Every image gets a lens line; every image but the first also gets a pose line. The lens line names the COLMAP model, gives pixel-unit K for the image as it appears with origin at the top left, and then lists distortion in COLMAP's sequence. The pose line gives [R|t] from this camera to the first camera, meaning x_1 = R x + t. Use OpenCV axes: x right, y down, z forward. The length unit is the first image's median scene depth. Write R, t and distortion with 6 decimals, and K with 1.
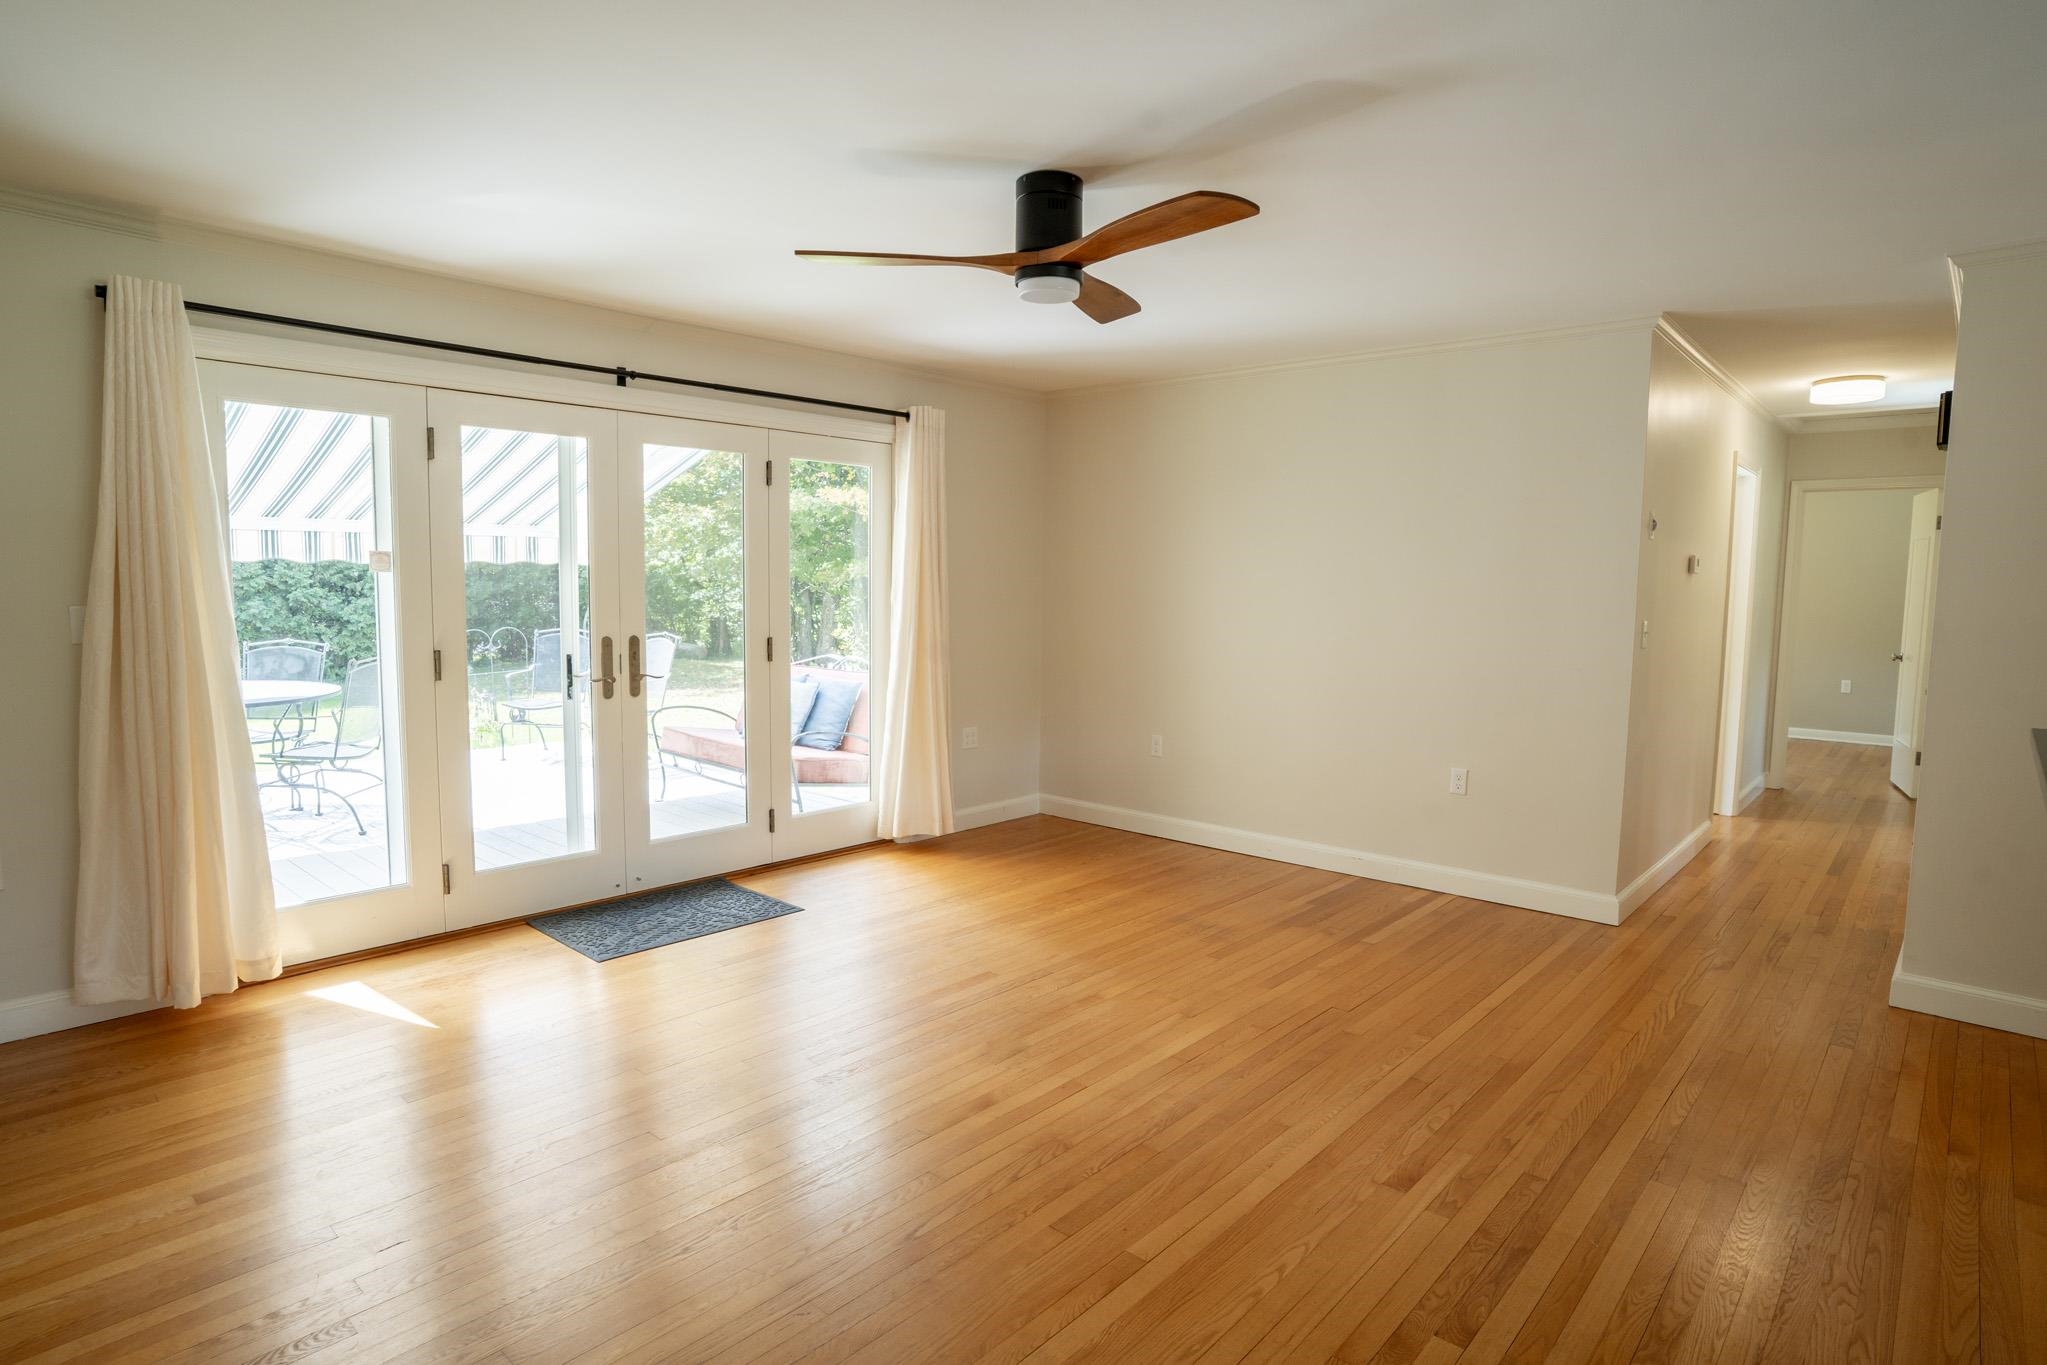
lens RADIAL K [[1099.8, 0, 1017.8], [0, 1099.8, 675.6], [0, 0, 1]] dist [-0.086119, 0.051503]
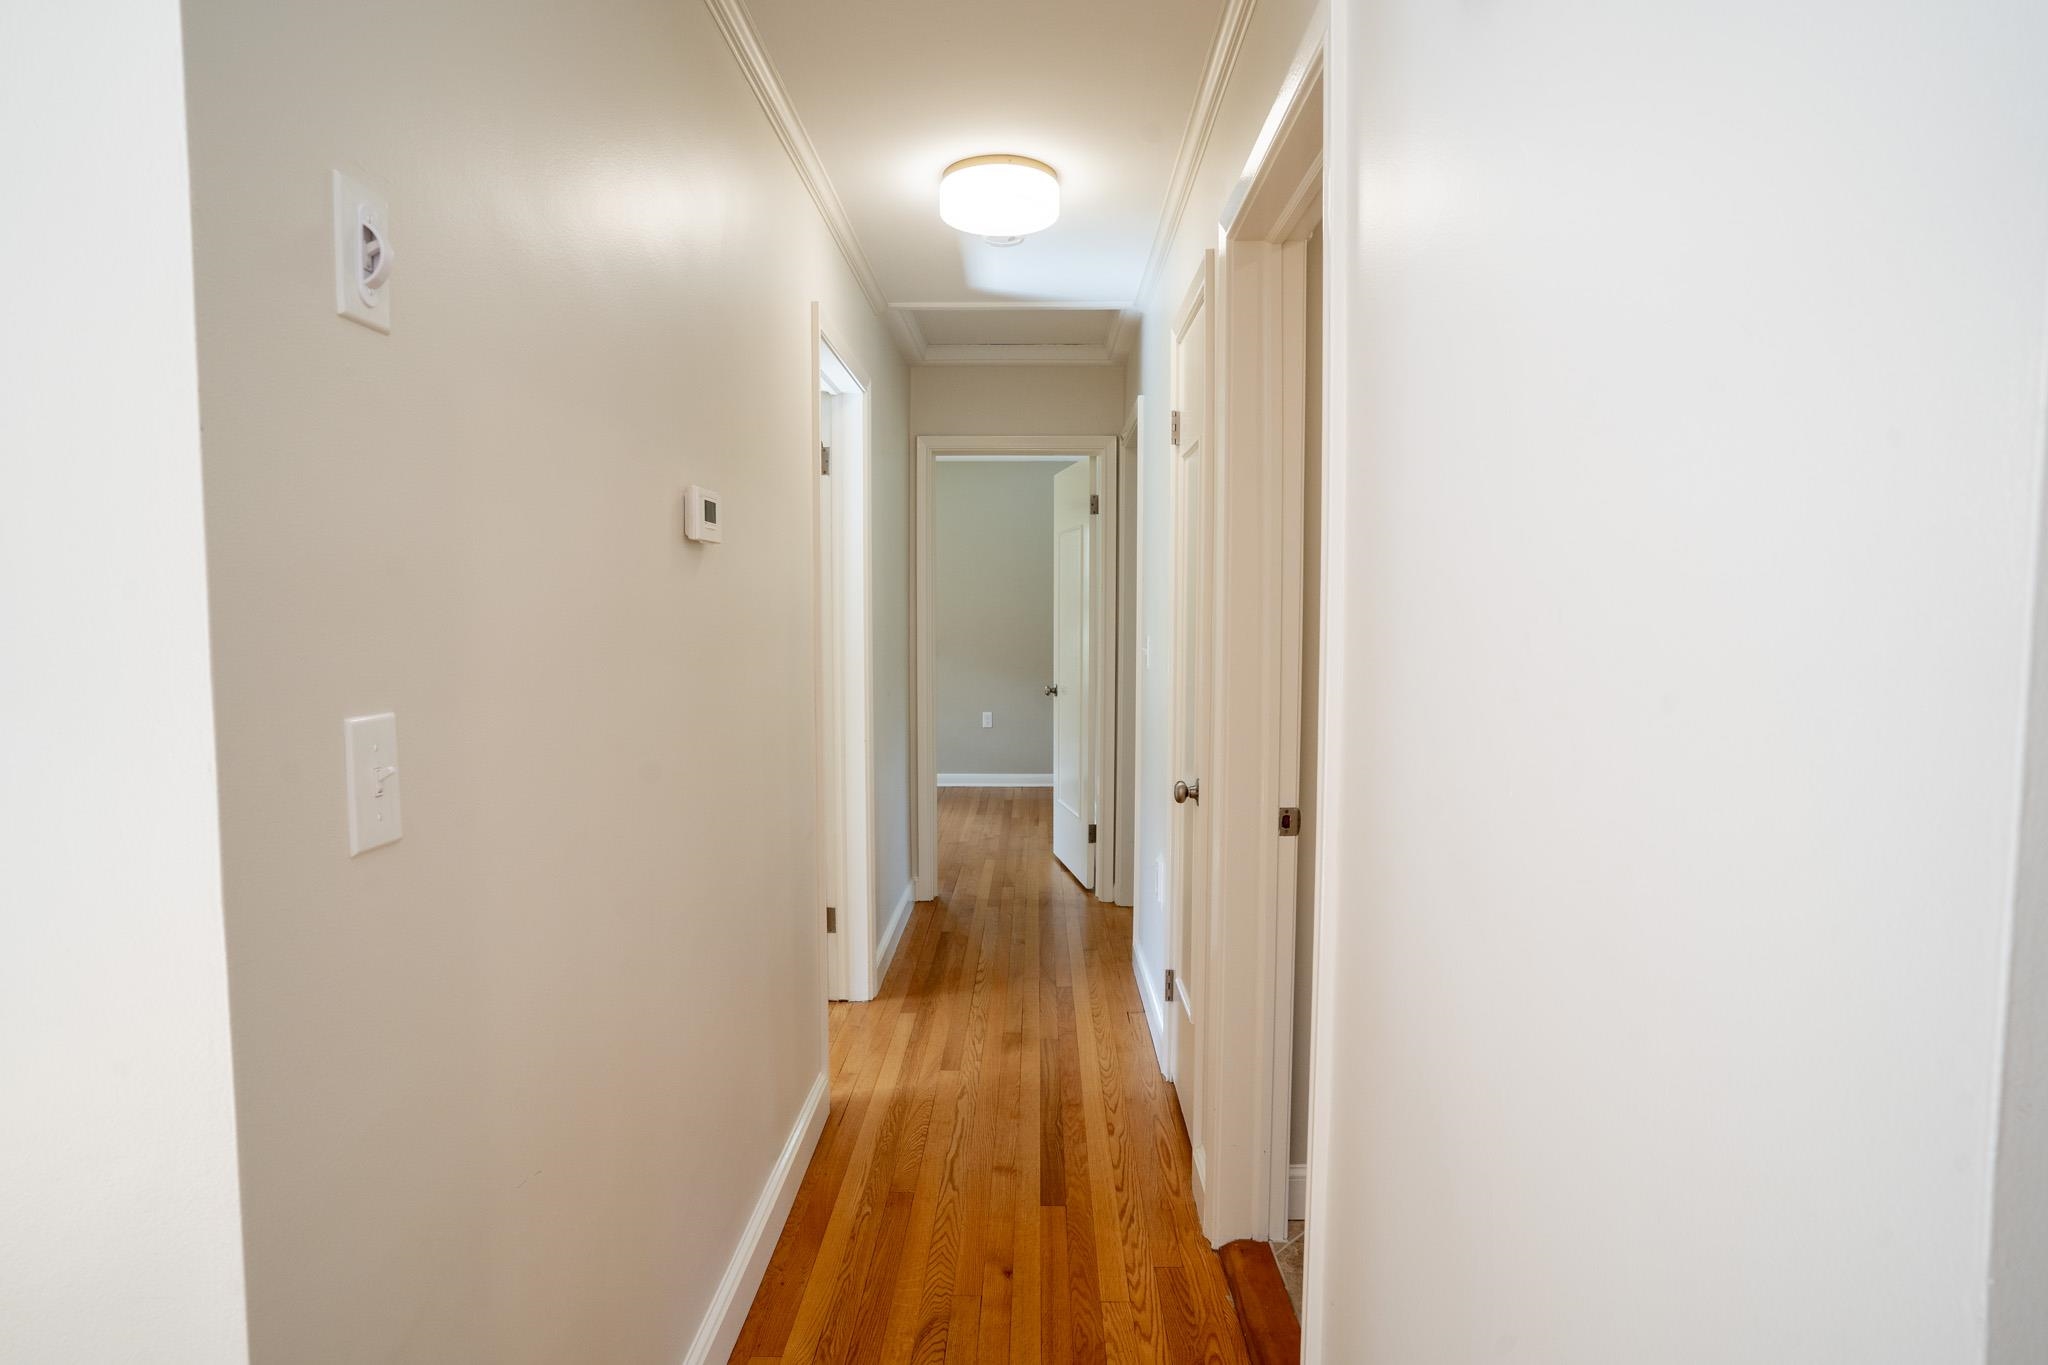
lens RADIAL K [[1060.6, 0, 1022.6], [0, 1060.6, 685.0], [0, 0, 1]] dist [-0.078437, 0.044939]
pose [[0.751662, -0.061664, 0.656660, 0.536098], [0.069722, 0.997470, 0.013859, -0.053811], [-0.655853, 0.035366, 0.754060, 0.744889]]
